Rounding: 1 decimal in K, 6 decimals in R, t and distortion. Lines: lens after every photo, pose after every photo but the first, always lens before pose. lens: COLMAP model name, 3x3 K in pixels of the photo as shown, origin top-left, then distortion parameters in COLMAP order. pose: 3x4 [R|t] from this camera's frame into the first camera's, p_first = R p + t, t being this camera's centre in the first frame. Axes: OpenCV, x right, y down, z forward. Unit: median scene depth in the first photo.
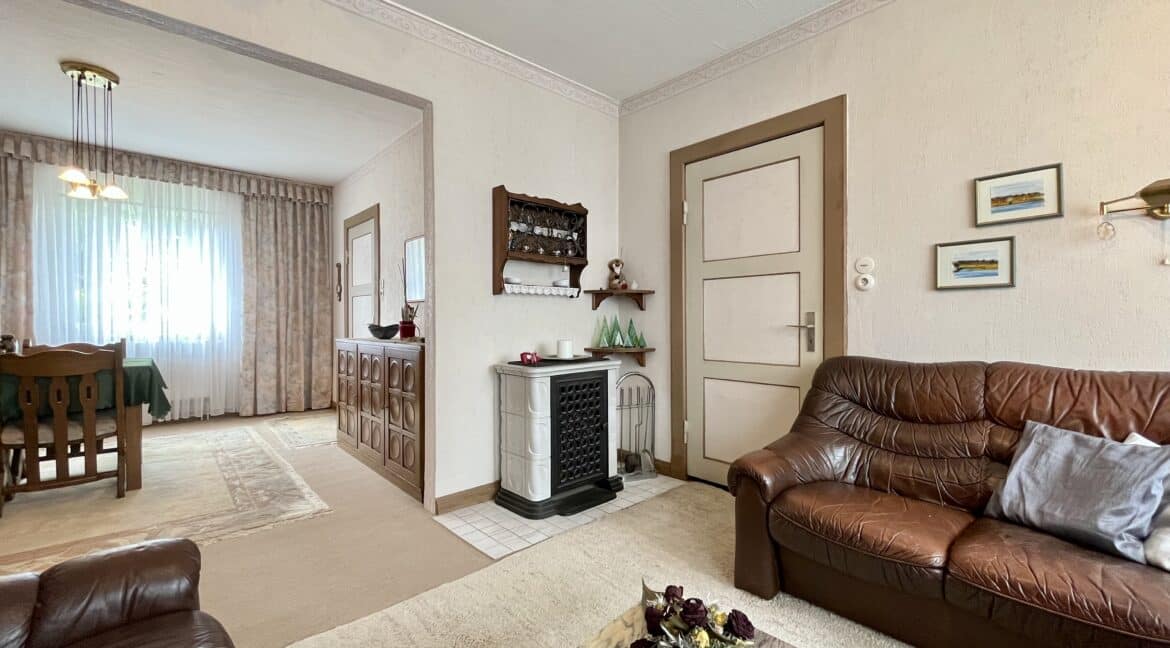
lens RADIAL K [[469.6, 0, 585.0], [0, 469.6, 324.0], [0, 0, 1]] dist [-0.003172, 0.000271]
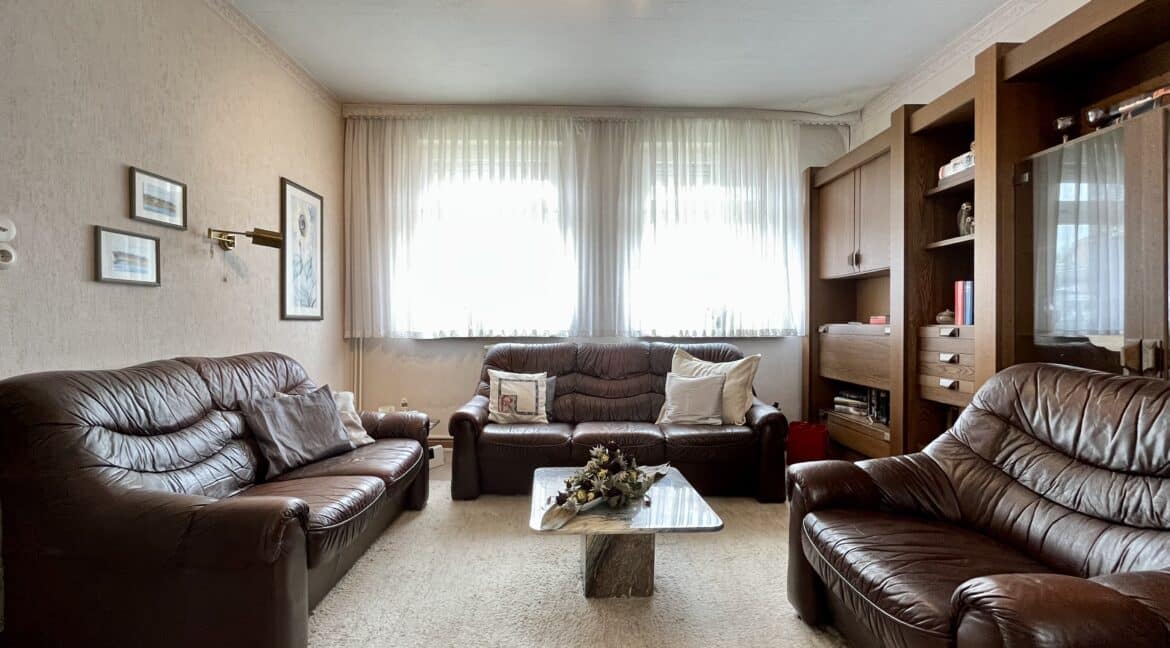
lens RADIAL K [[469.6, 0, 585.0], [0, 469.6, 324.0], [0, 0, 1]] dist [-0.003172, 0.000271]
pose [[-0.755412, -0.006243, 0.655220, -0.502918], [0.000425, 0.999950, 0.010018, -0.006695], [-0.655250, 0.007846, -0.755372, 1.219900]]
